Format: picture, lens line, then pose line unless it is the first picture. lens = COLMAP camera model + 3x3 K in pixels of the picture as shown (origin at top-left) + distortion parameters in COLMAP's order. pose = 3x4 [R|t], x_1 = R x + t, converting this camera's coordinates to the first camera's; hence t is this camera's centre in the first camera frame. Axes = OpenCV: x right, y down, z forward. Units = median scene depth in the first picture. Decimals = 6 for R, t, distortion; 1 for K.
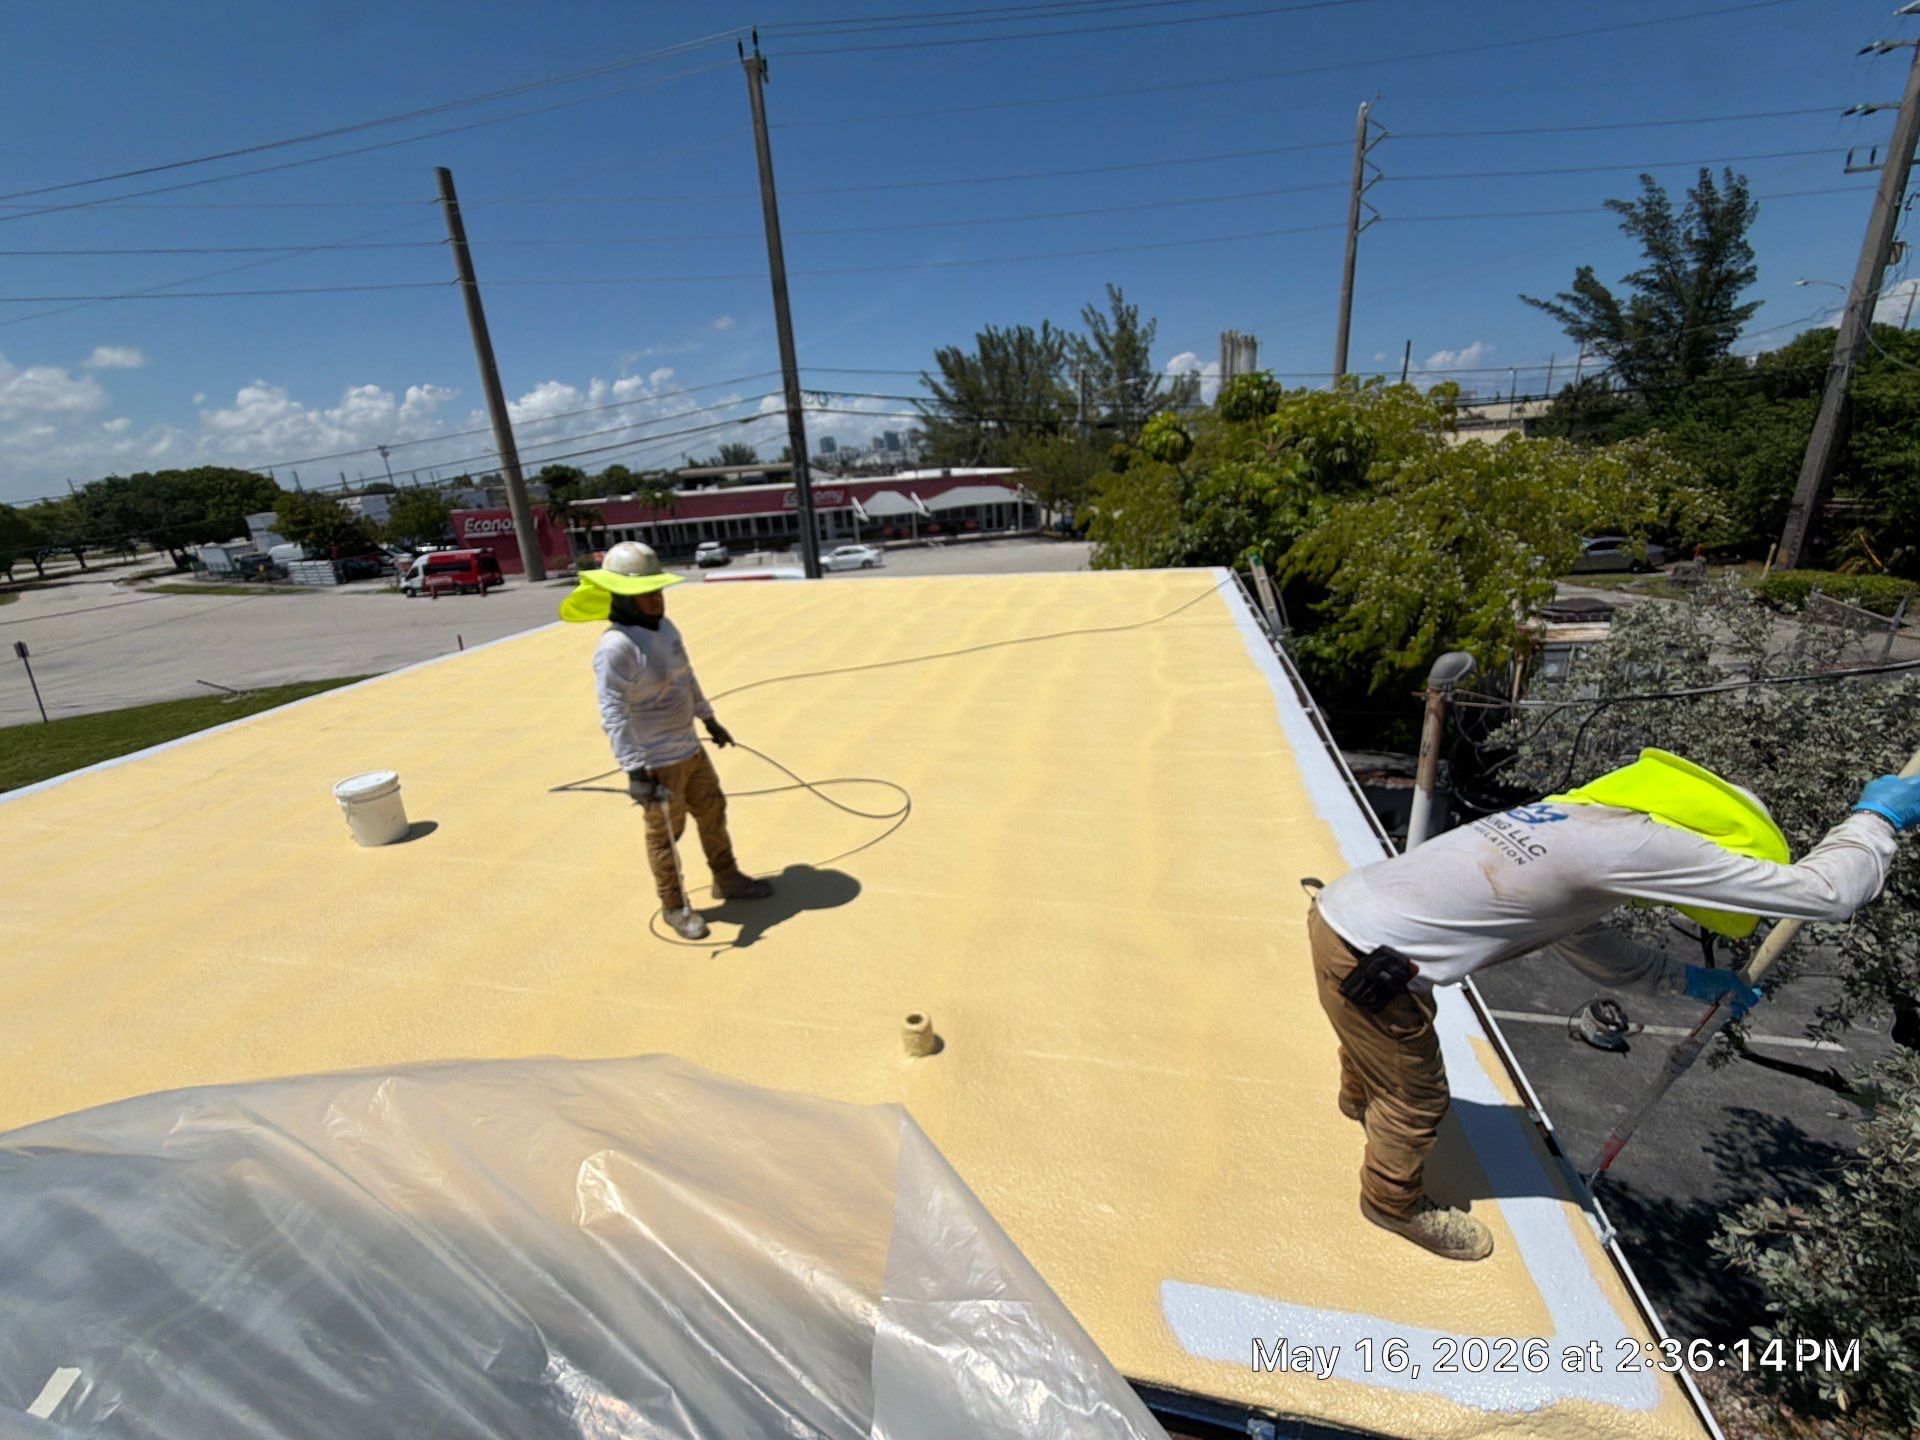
lens RADIAL K [[788.3, 0, 954.1], [0, 788.3, 715.0], [0, 0, 1]] dist [-0.009225, -0.000188]
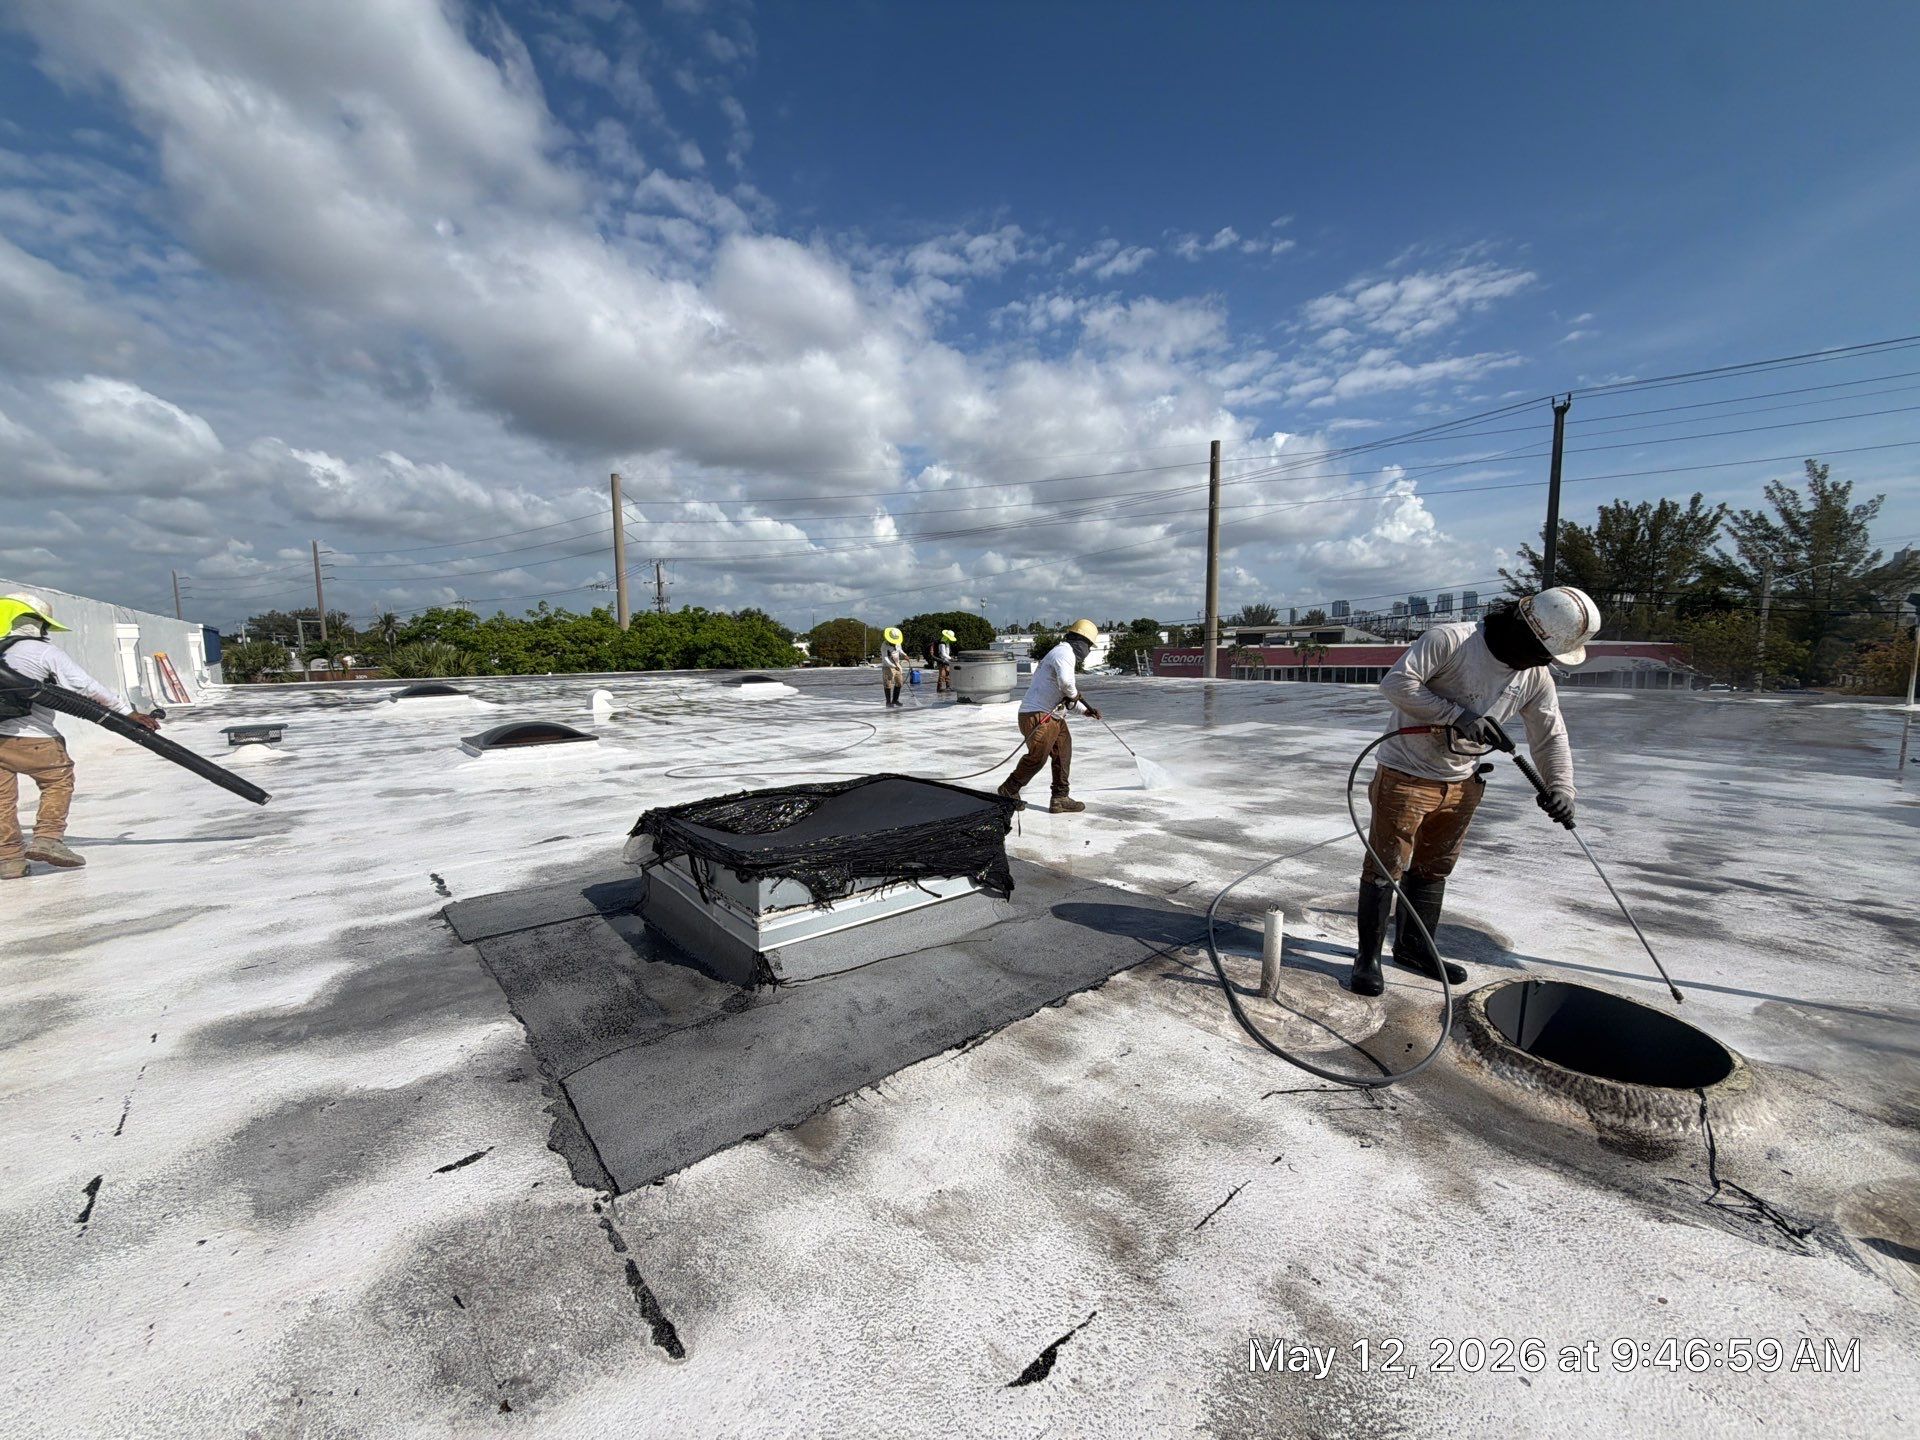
lens RADIAL K [[766.7, 0, 950.7], [0, 766.7, 713.1], [0, 0, 1]] dist [-0.003053, 0.000751]
pose [[0.810661, 0.108442, -0.575386, -0.075184], [-0.214961, 0.969198, -0.120196, 0.077543], [0.544629, 0.221123, 0.809002, -0.237200]]
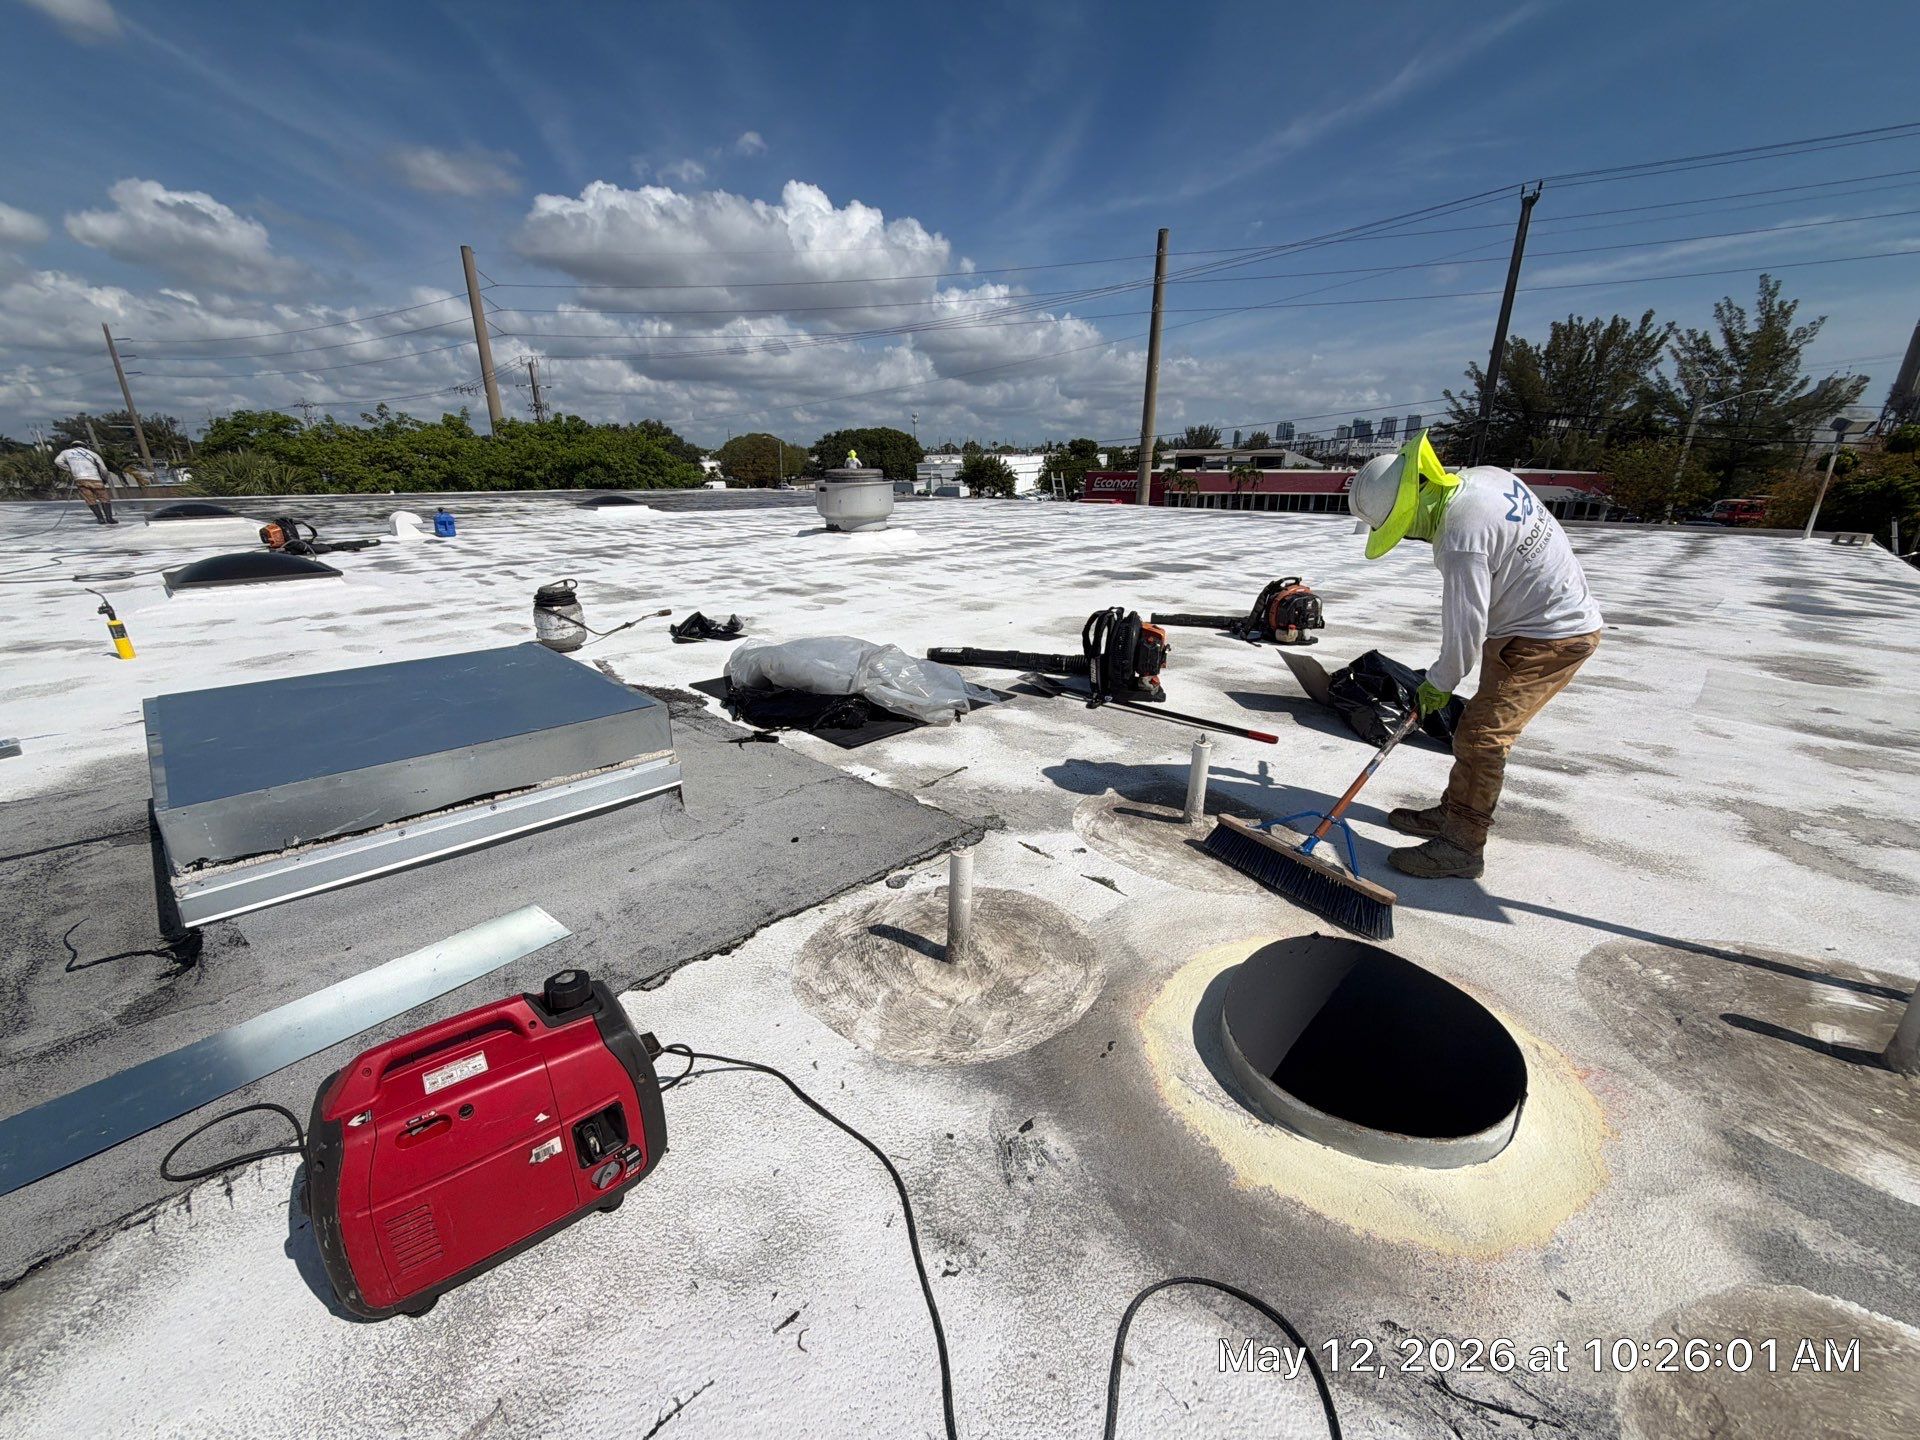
lens RADIAL K [[780.4, 0, 951.6], [0, 780.4, 717.4], [0, 0, 1]] dist [-0.000344, -0.000045]
pose [[0.856771, 0.220554, -0.466153, -0.072441], [-0.208055, 0.974931, 0.078878, 0.073500], [0.471864, 0.029405, 0.881181, -0.222765]]
